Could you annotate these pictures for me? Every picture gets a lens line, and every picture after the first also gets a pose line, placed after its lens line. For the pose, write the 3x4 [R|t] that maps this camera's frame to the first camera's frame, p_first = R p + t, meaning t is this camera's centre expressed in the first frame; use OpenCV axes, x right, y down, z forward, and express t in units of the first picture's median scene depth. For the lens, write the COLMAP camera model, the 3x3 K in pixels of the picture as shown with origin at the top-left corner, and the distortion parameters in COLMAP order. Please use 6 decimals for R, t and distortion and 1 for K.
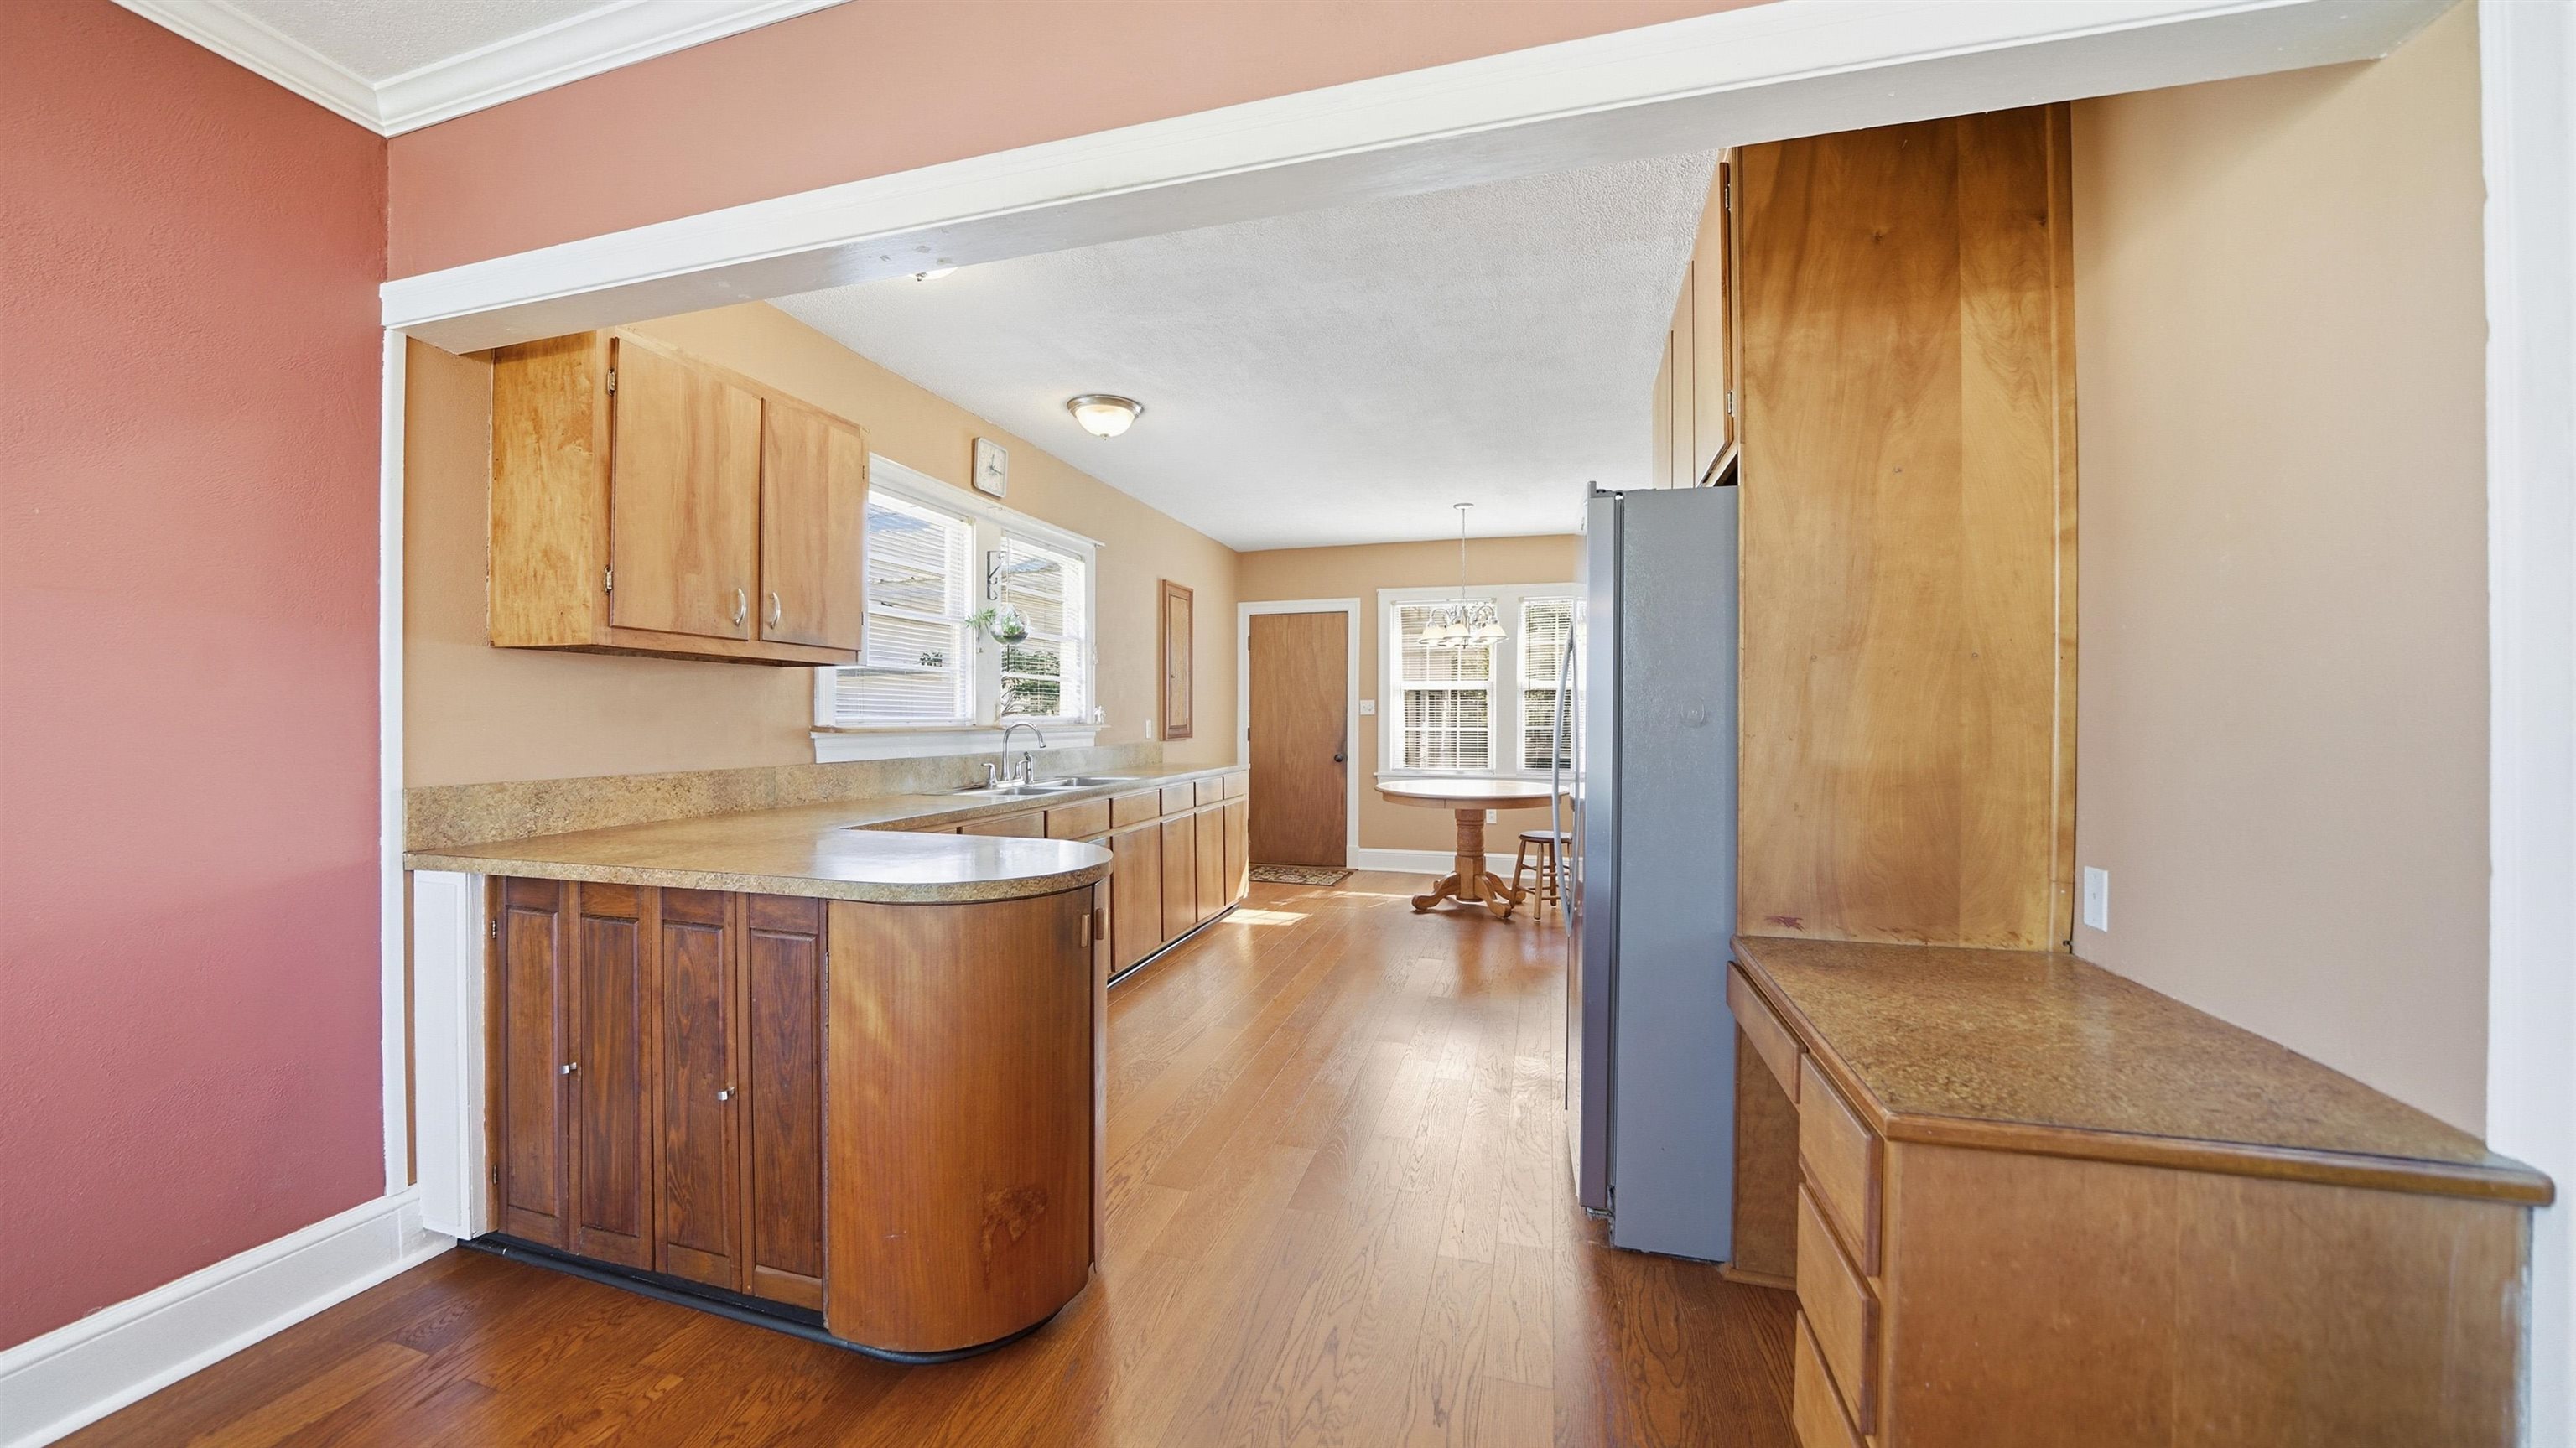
lens RADIAL K [[926.2, 0, 1276.9], [0, 926.2, 719.5], [0, 0, 1]] dist [-0.018932, 0.000000]
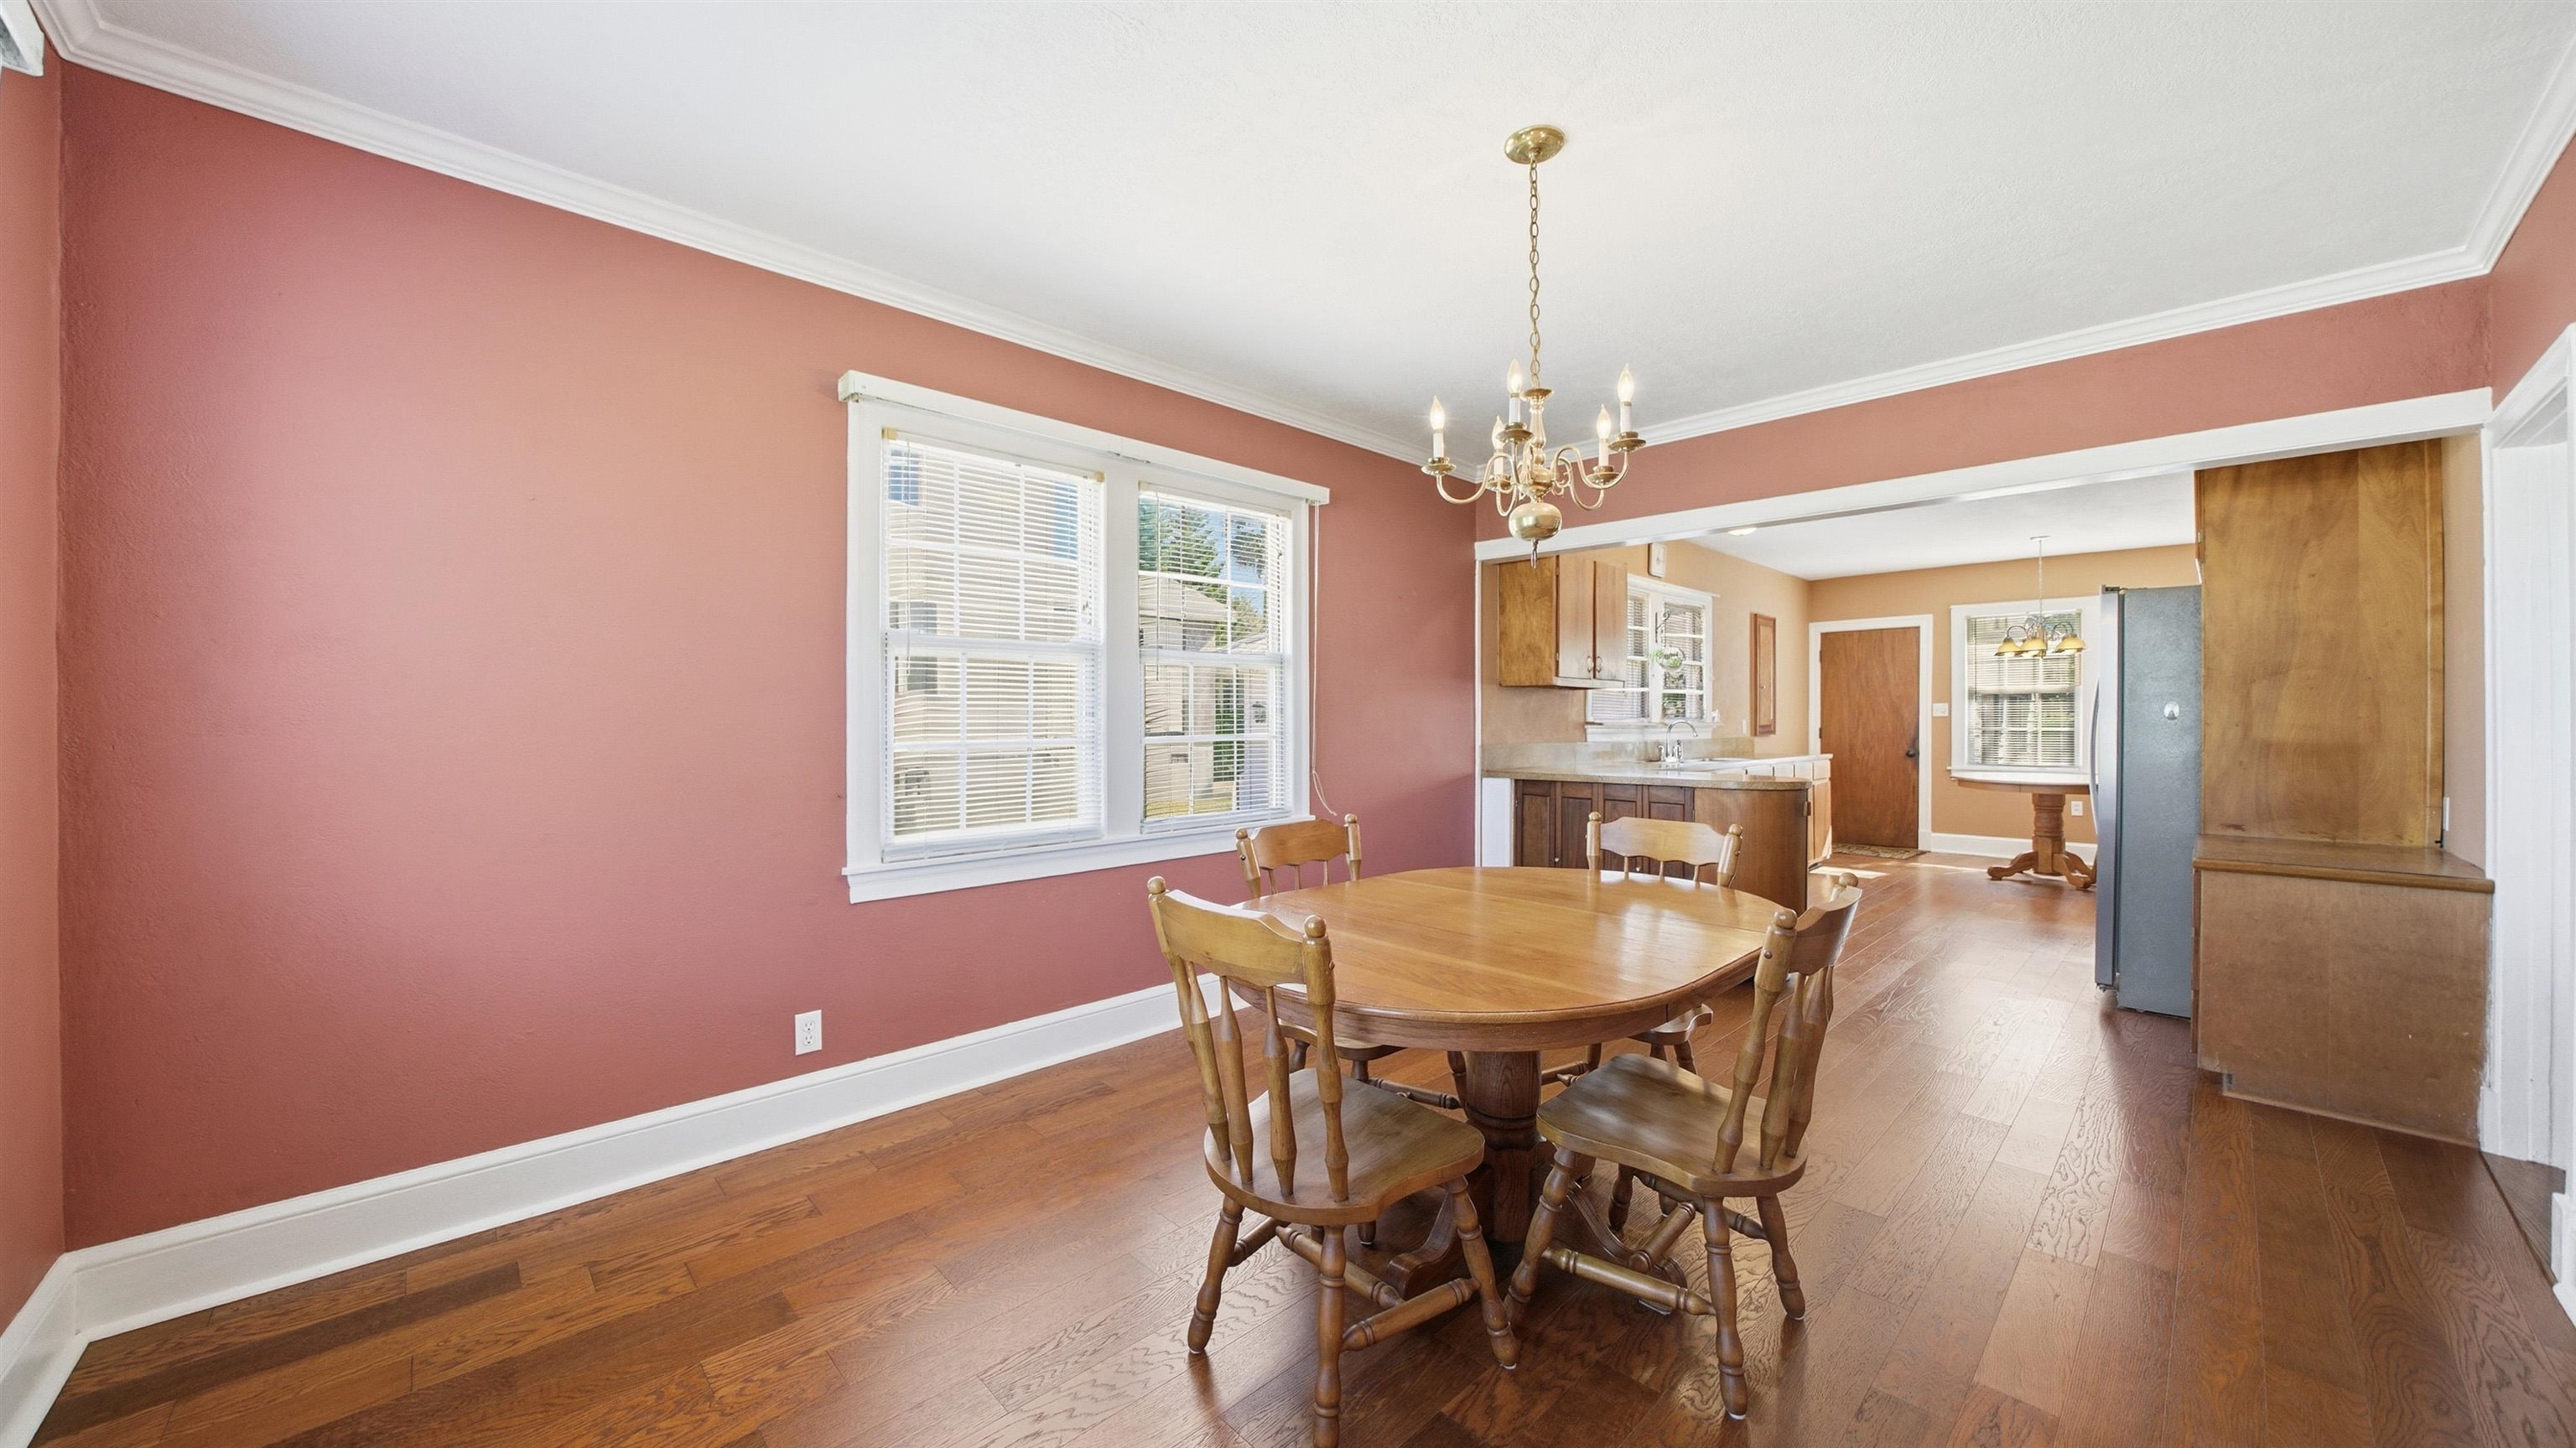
lens RADIAL K [[926.2, 0, 1276.9], [0, 926.2, 719.5], [0, 0, 1]] dist [-0.018932, 0.000000]
pose [[0.868389, -0.000783, -0.495884, -0.093676], [-0.001764, 0.999988, -0.004669, 0.009842], [0.495881, 0.004929, 0.868376, -0.702819]]
